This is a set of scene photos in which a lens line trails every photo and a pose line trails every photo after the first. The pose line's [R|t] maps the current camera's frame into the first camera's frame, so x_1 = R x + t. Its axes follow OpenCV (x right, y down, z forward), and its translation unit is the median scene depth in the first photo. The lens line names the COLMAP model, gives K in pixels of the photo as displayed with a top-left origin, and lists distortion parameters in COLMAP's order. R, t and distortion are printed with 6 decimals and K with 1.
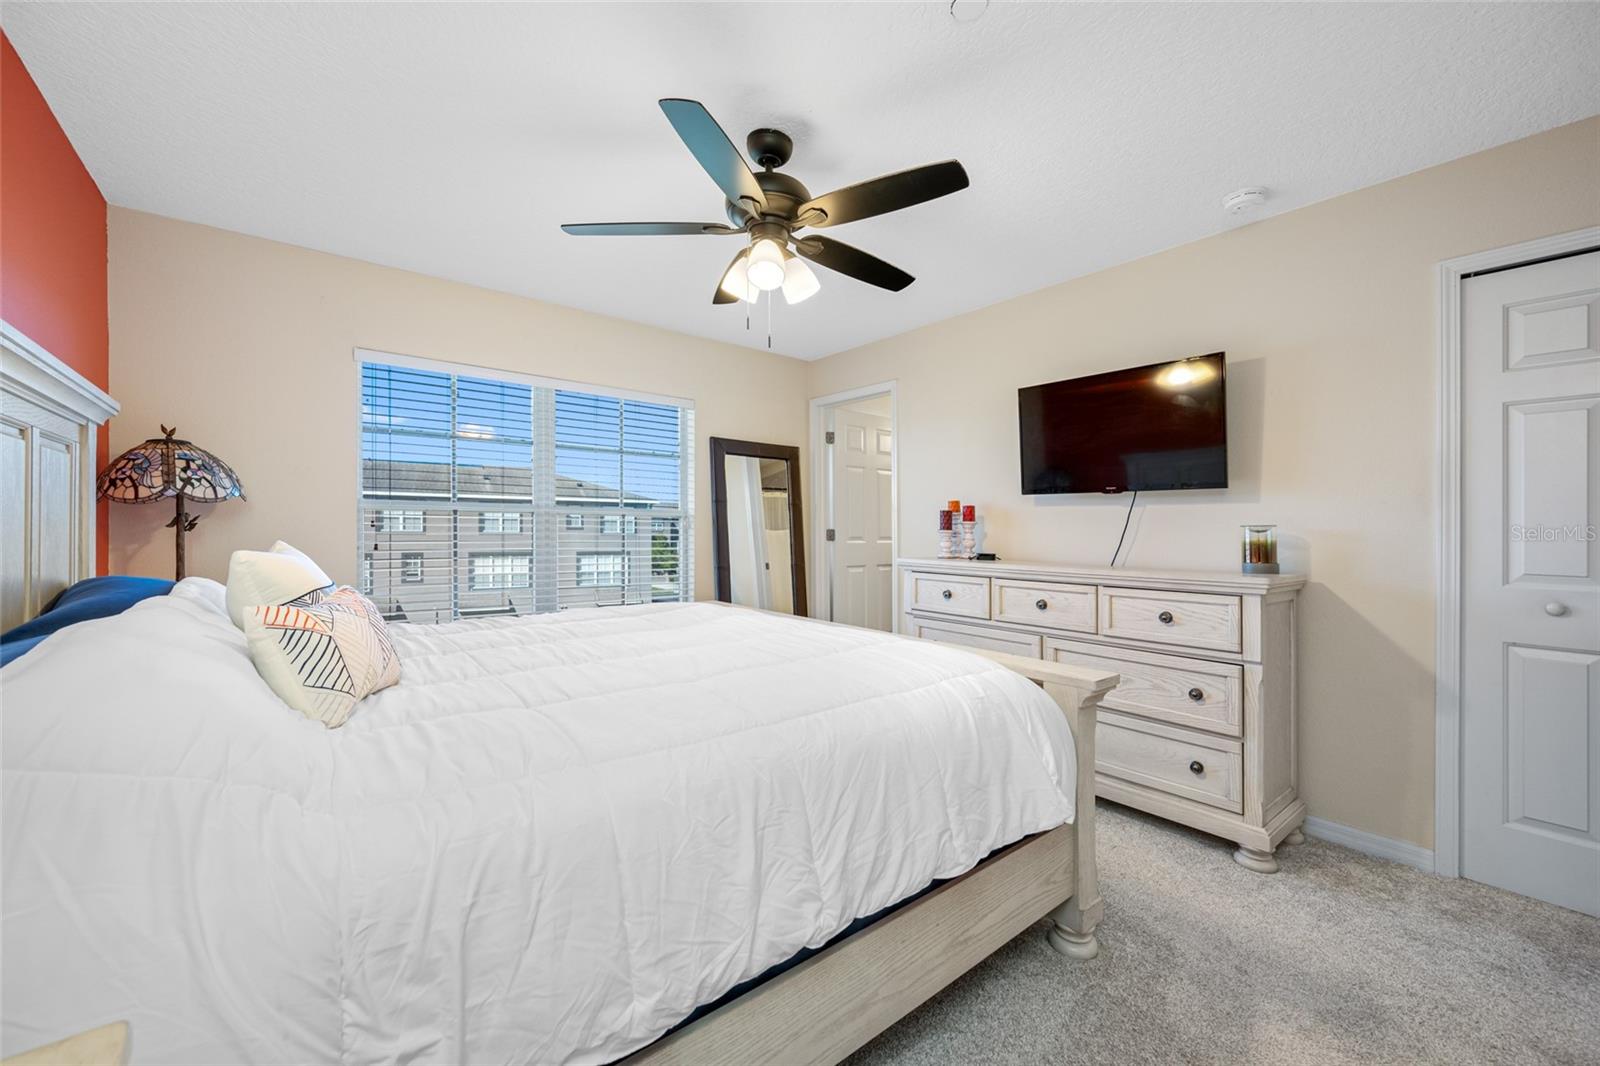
lens RADIAL K [[634.0, 0, 800.0], [0, 634.0, 533.0], [0, 0, 1]] dist [0.000357, 0.000372]
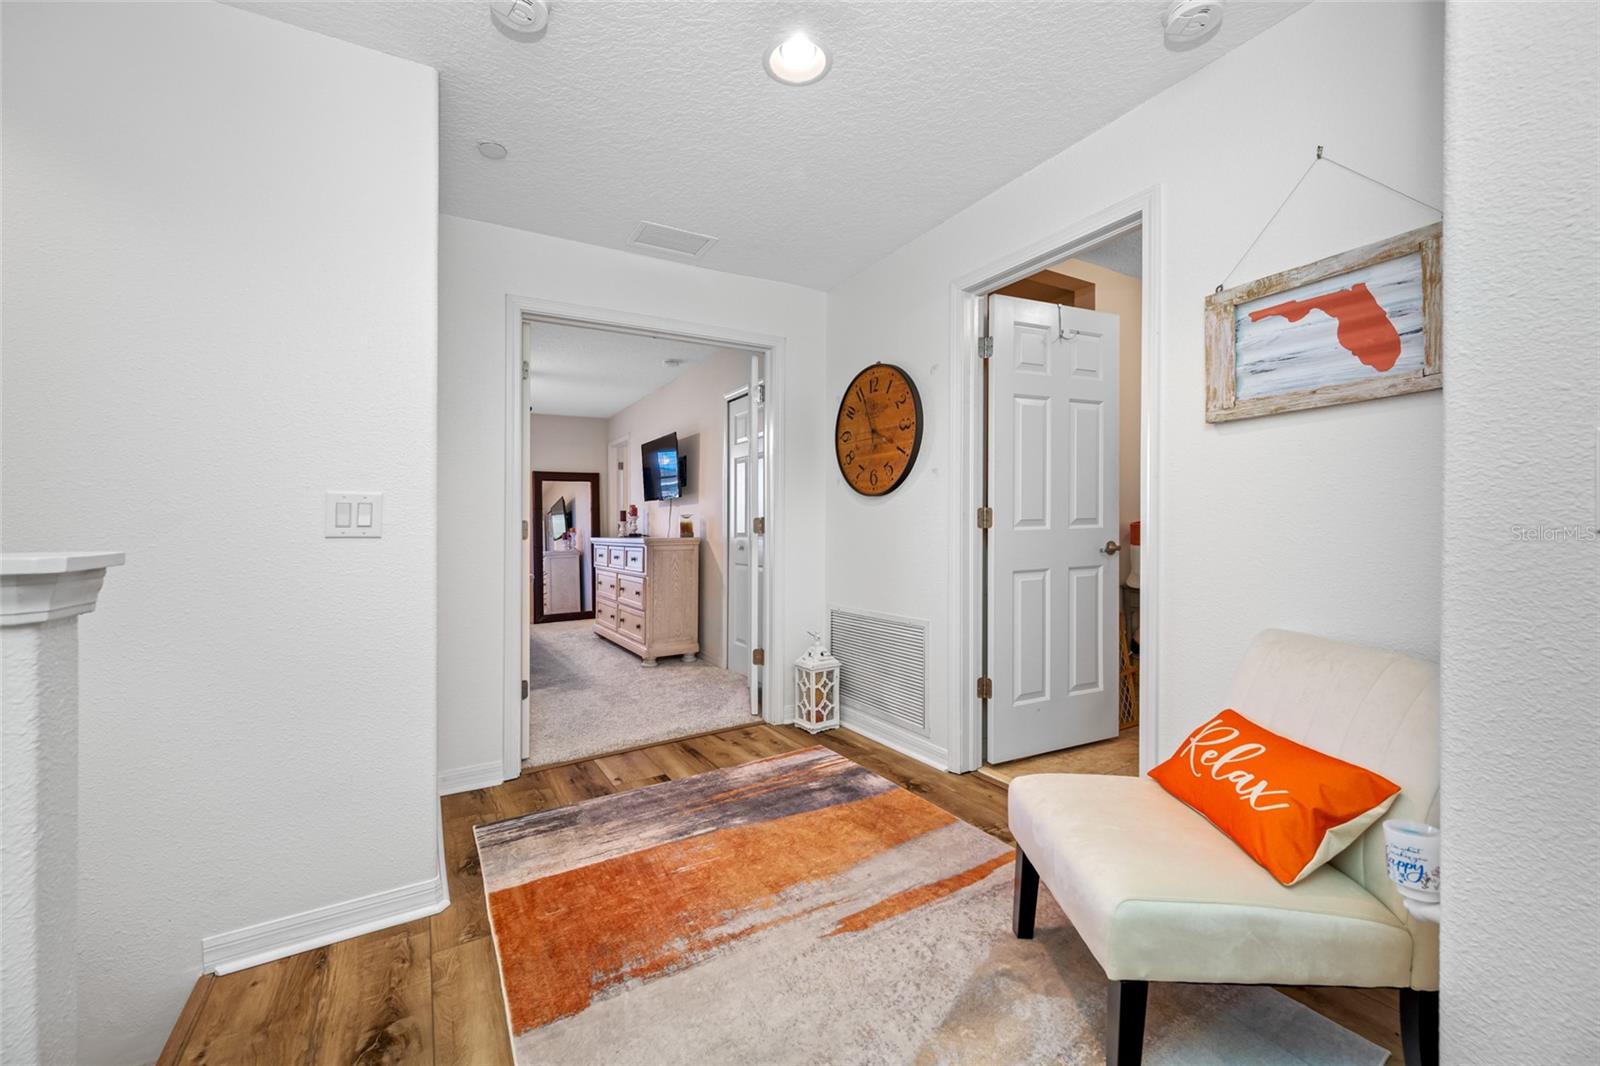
lens RADIAL K [[634.0, 0, 800.0], [0, 634.0, 533.0], [0, 0, 1]] dist [0.000357, 0.000372]
pose [[0.989809, -0.017981, -0.141262, 1.177570], [0.018025, 0.999837, -0.000966, 0.047488], [0.141256, -0.001590, 0.989972, -0.853462]]
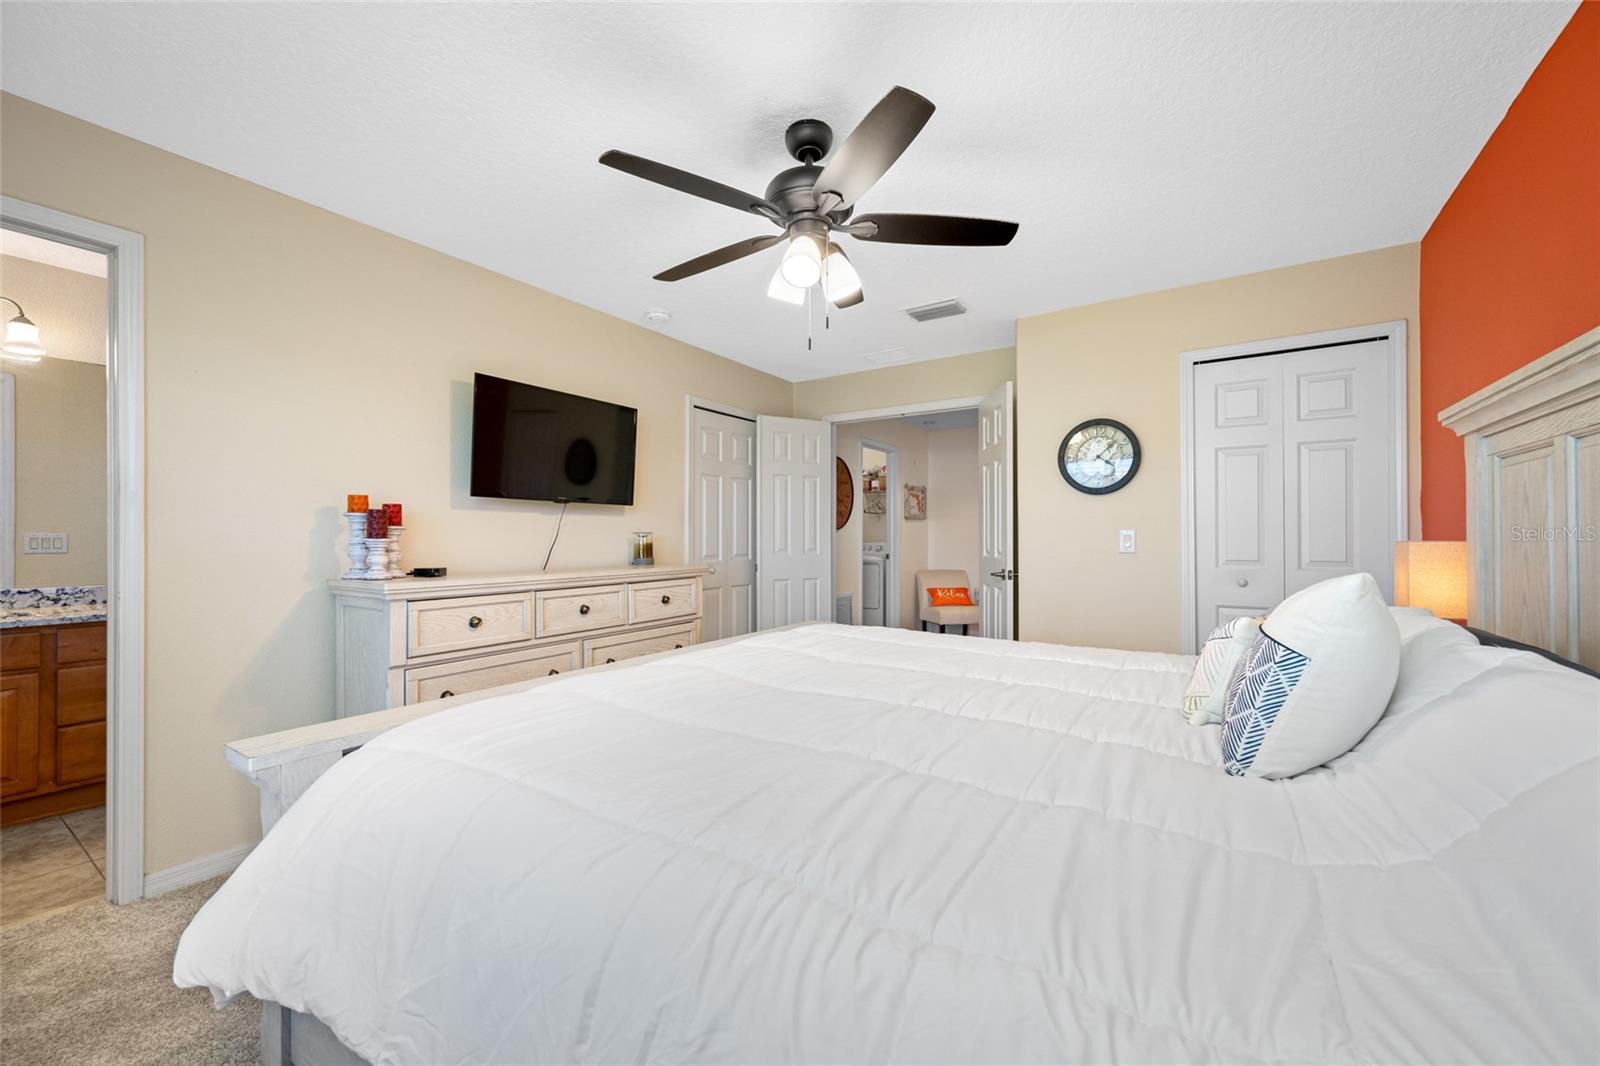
lens RADIAL K [[634.1, 0, 807.8], [0, 634.1, 536.1], [0, 0, 1]] dist [0.000100, 0.000087]
pose [[-0.304078, -0.000796, 0.952647, -0.663943], [0.011626, 0.999922, 0.004547, -0.005782], [-0.952576, 0.012458, -0.304045, 0.914567]]
